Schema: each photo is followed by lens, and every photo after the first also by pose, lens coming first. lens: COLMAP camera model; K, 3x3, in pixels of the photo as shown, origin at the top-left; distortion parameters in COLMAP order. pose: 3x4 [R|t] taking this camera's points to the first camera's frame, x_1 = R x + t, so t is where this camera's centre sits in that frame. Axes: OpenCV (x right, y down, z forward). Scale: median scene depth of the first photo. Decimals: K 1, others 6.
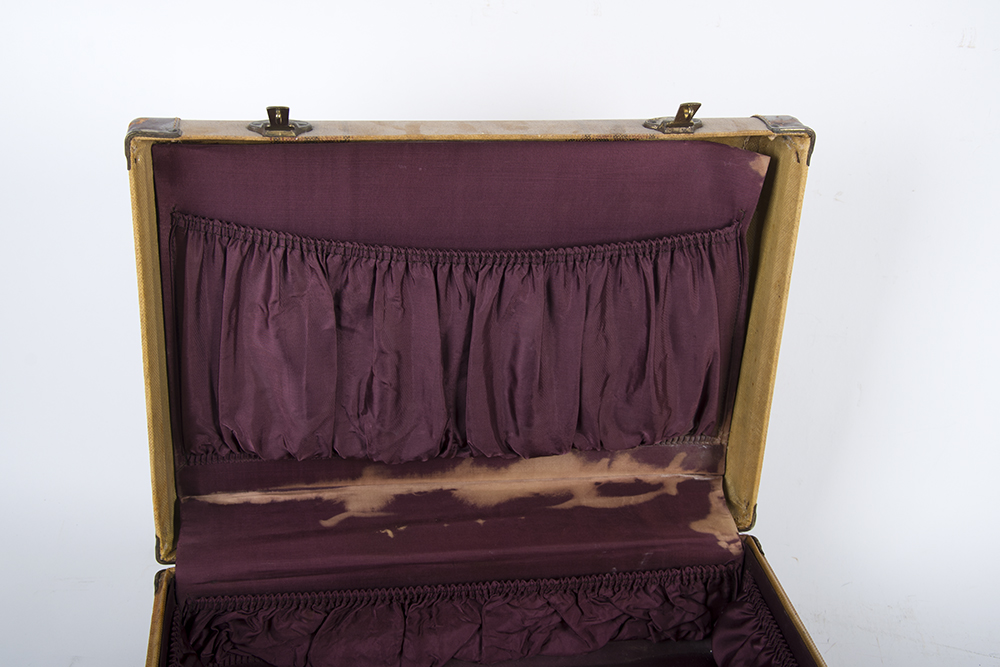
lens RADIAL K [[1480.3, 0, 498.9], [0, 1480.3, 333.6], [0, 0, 1]] dist [0.167611, 0.000000]
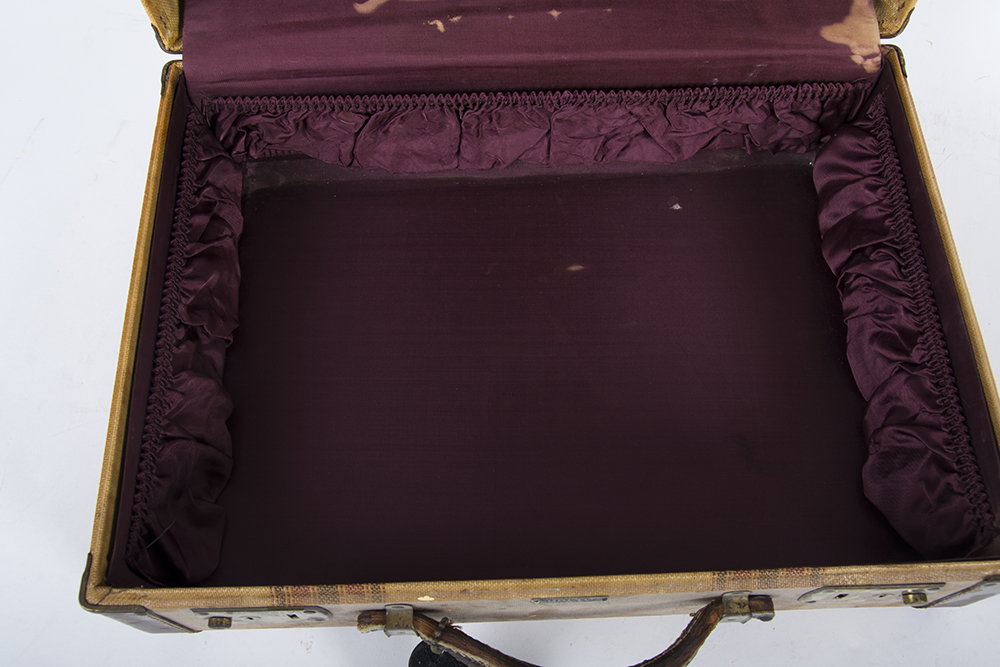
lens RADIAL K [[922.9, 0, 510.4], [0, 922.9, 336.6], [0, 0, 1]] dist [-0.046256, 0.000000]
pose [[0.992245, 0.093415, -0.081998, 0.020410], [-0.020116, 0.771674, 0.635699, -0.051008], [0.122660, -0.629120, 0.767569, 0.514624]]
